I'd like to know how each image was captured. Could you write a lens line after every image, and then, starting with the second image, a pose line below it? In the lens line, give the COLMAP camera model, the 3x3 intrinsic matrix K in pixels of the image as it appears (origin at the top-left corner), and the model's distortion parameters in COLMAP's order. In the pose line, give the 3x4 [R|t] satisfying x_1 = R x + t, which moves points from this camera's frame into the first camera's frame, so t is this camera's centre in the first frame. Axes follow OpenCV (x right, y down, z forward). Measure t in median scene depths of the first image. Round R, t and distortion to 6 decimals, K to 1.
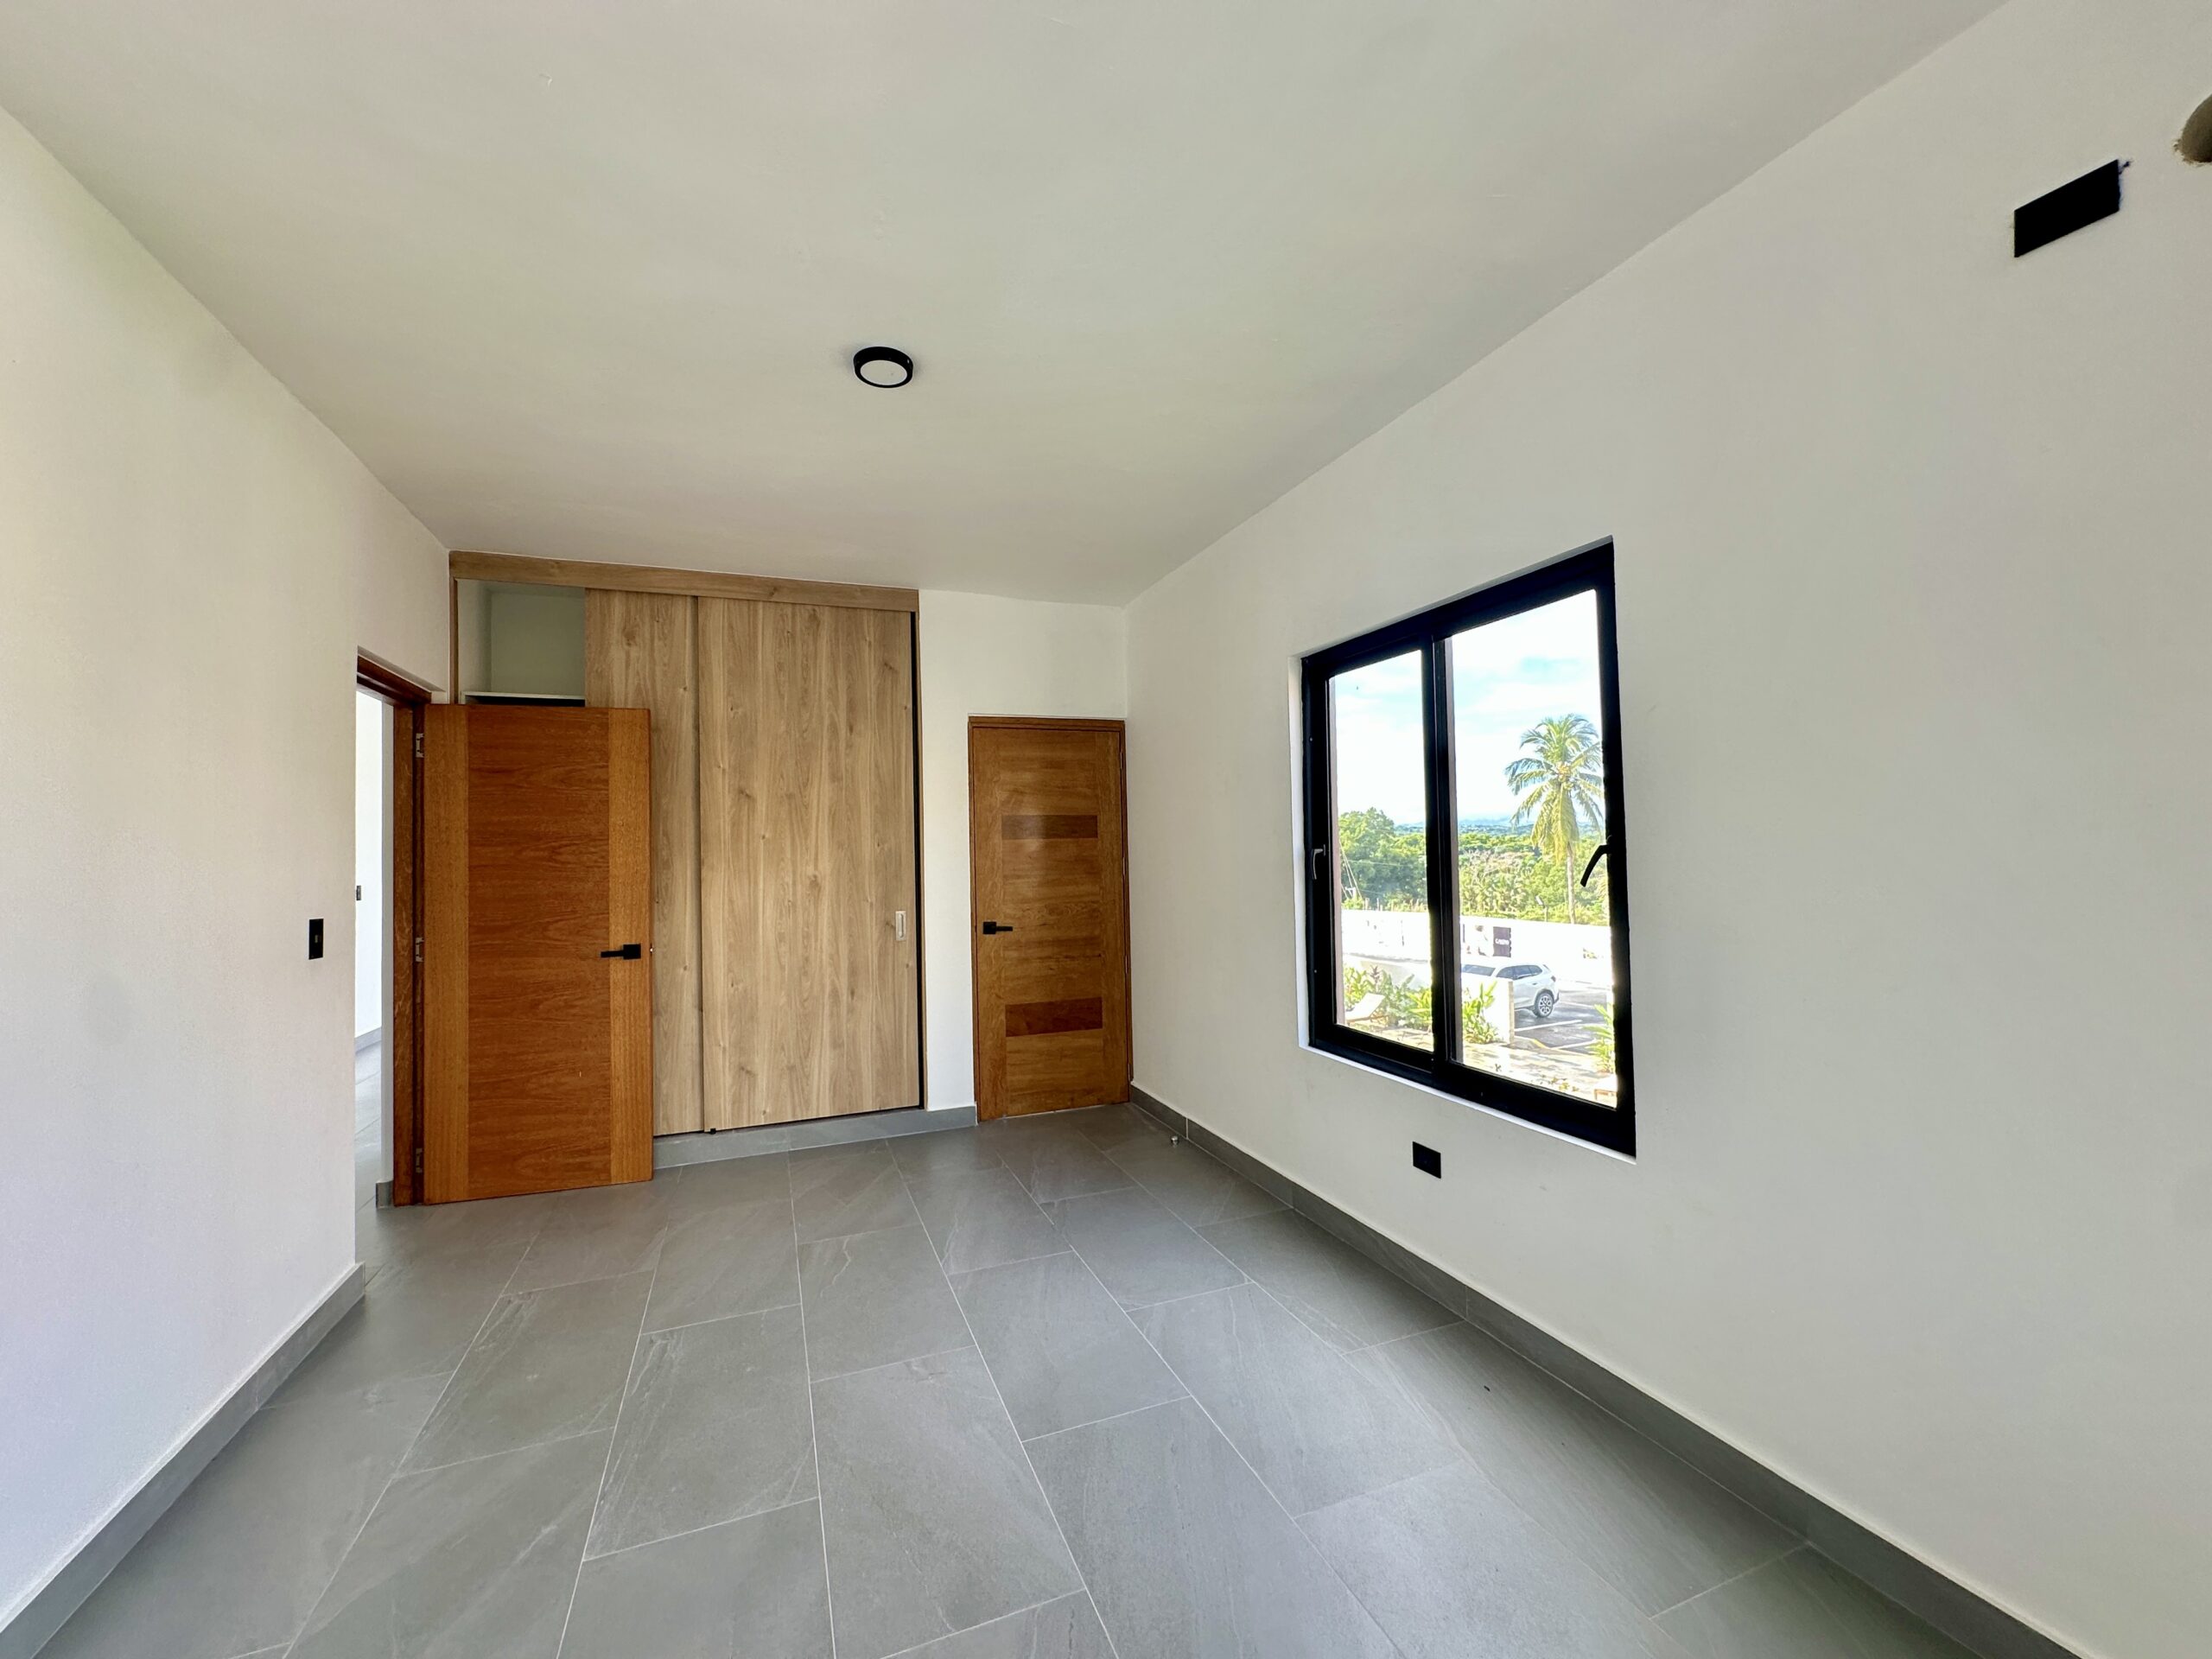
lens RADIAL K [[885.6, 0, 1106.3], [0, 885.6, 829.8], [0, 0, 1]] dist [-0.002054, -0.000133]
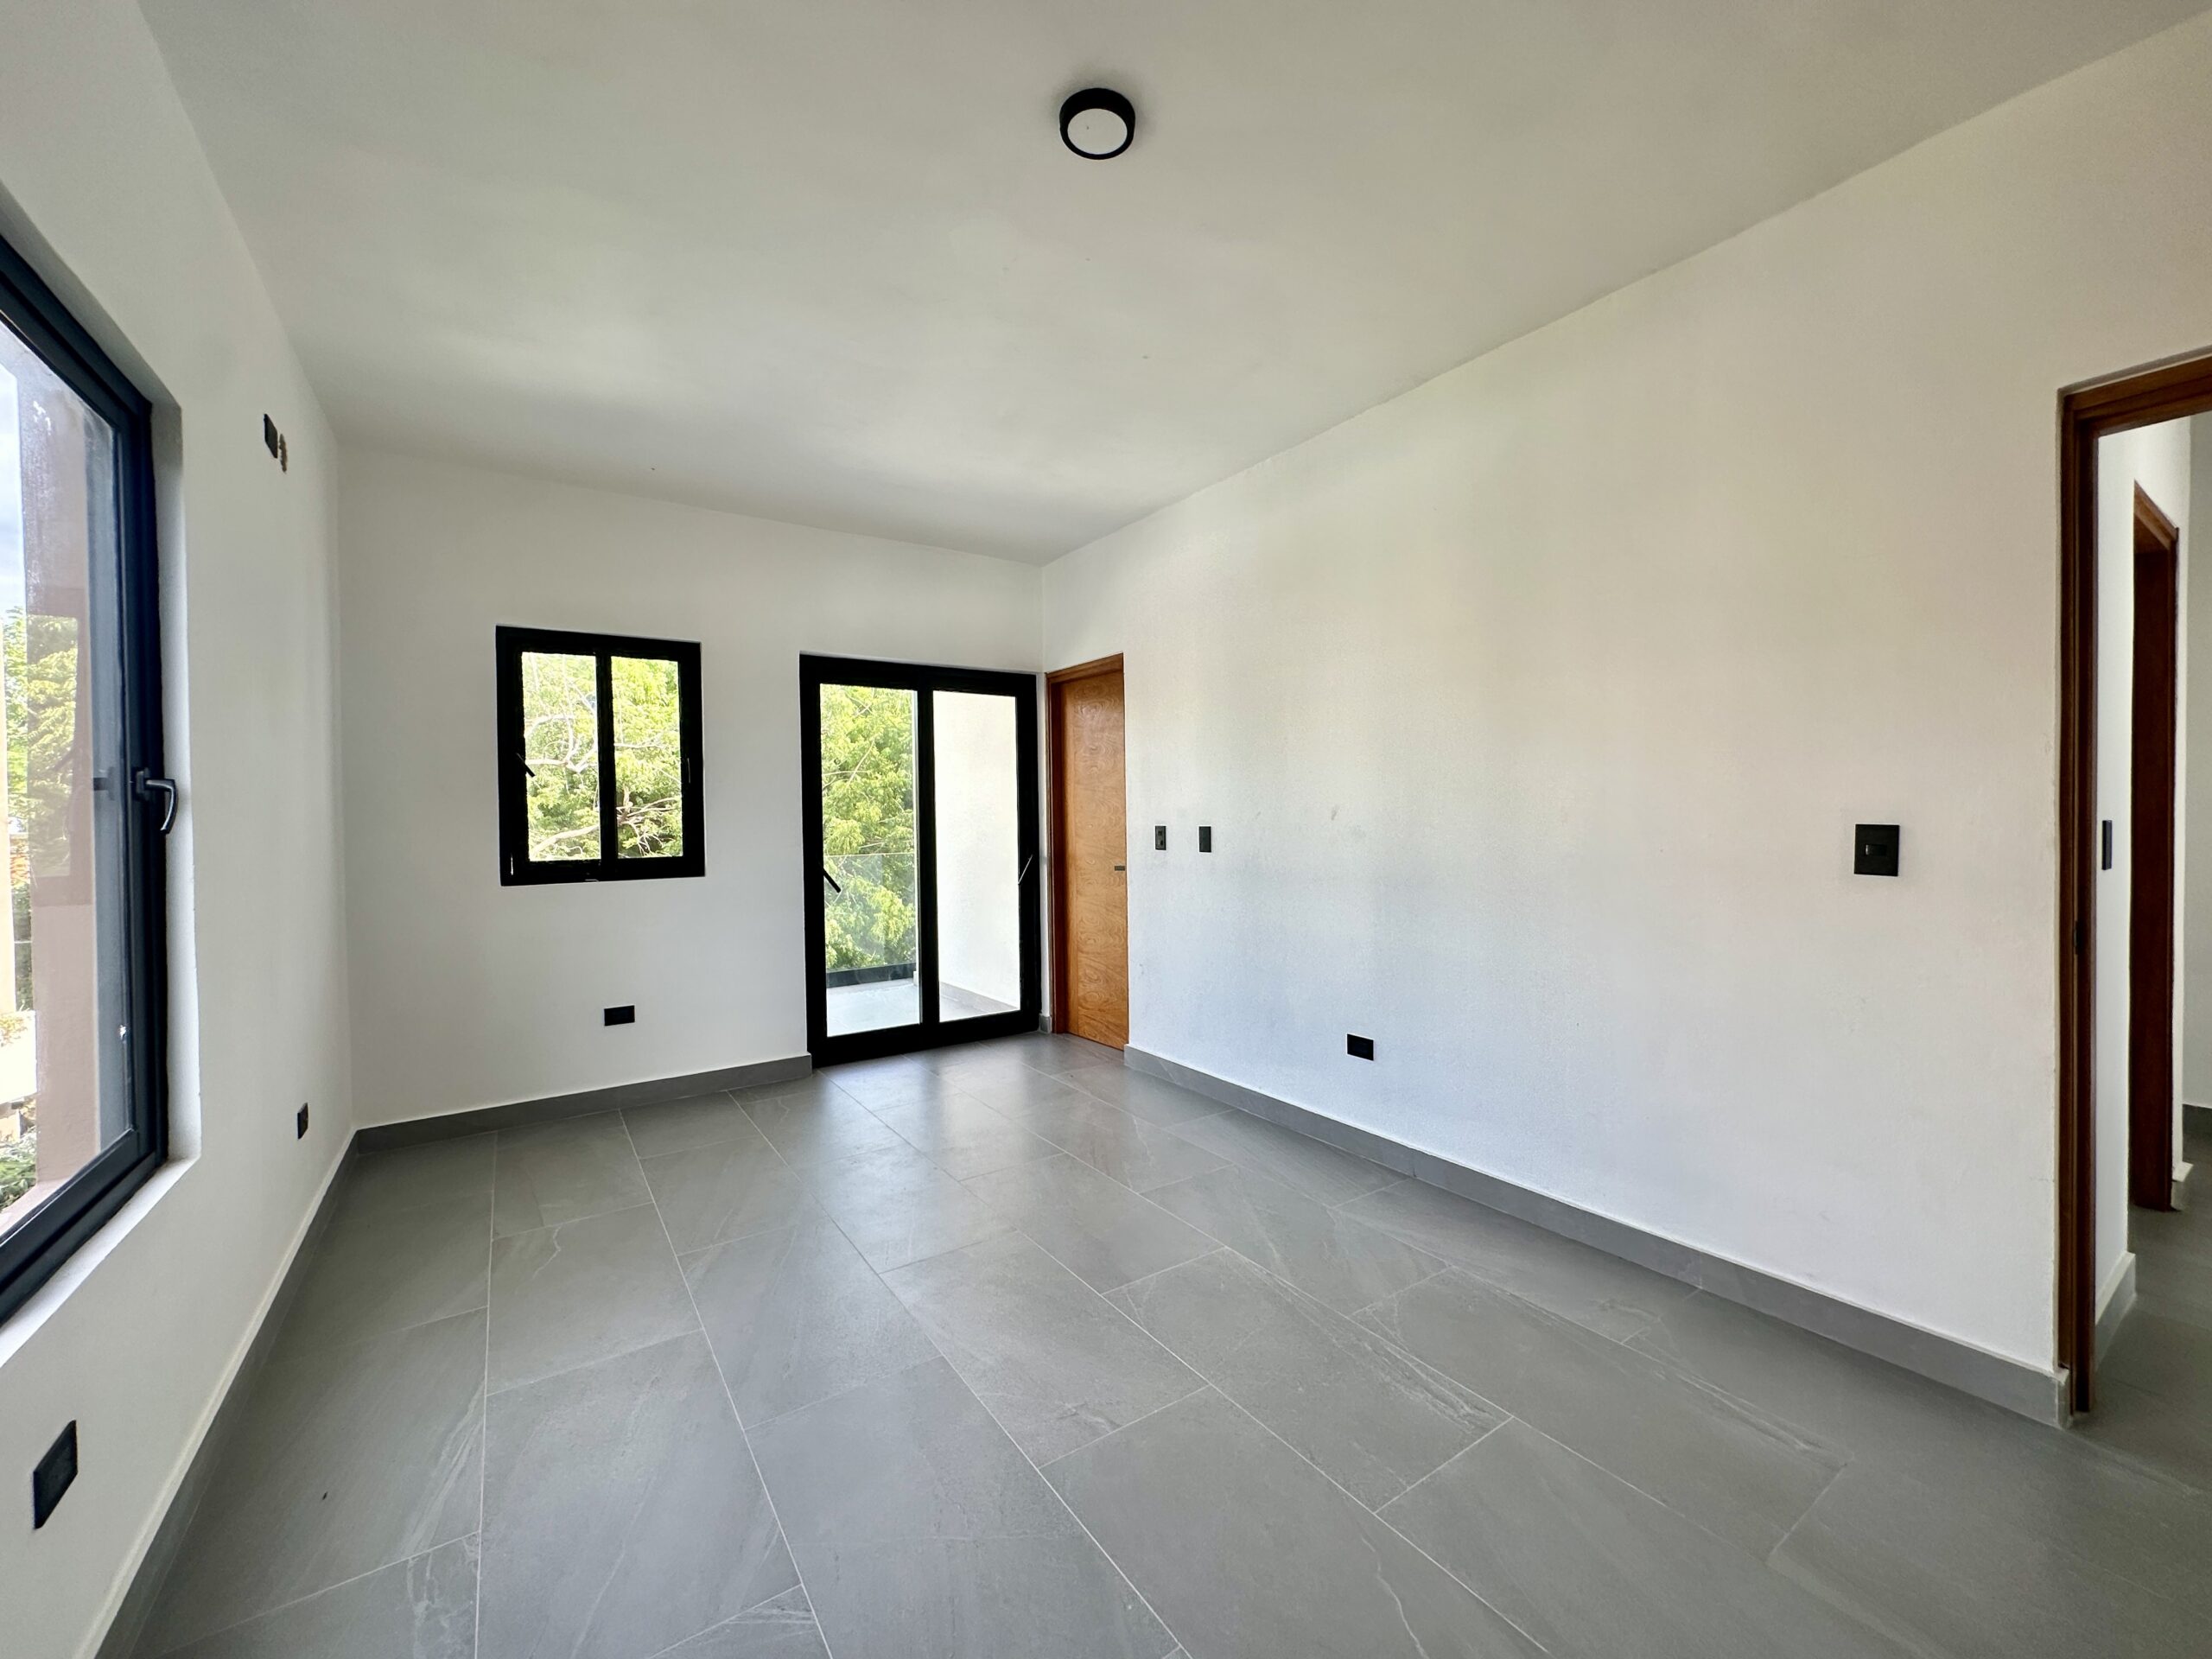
lens RADIAL K [[885.6, 0, 1104.5], [0, 885.6, 823.6], [0, 0, 1]] dist [-0.002054, -0.000133]
pose [[-0.974420, 0.035780, -0.221870, -0.067076], [0.038051, 0.999258, -0.005965, 0.089159], [0.221492, -0.014255, -0.975058, 1.823355]]
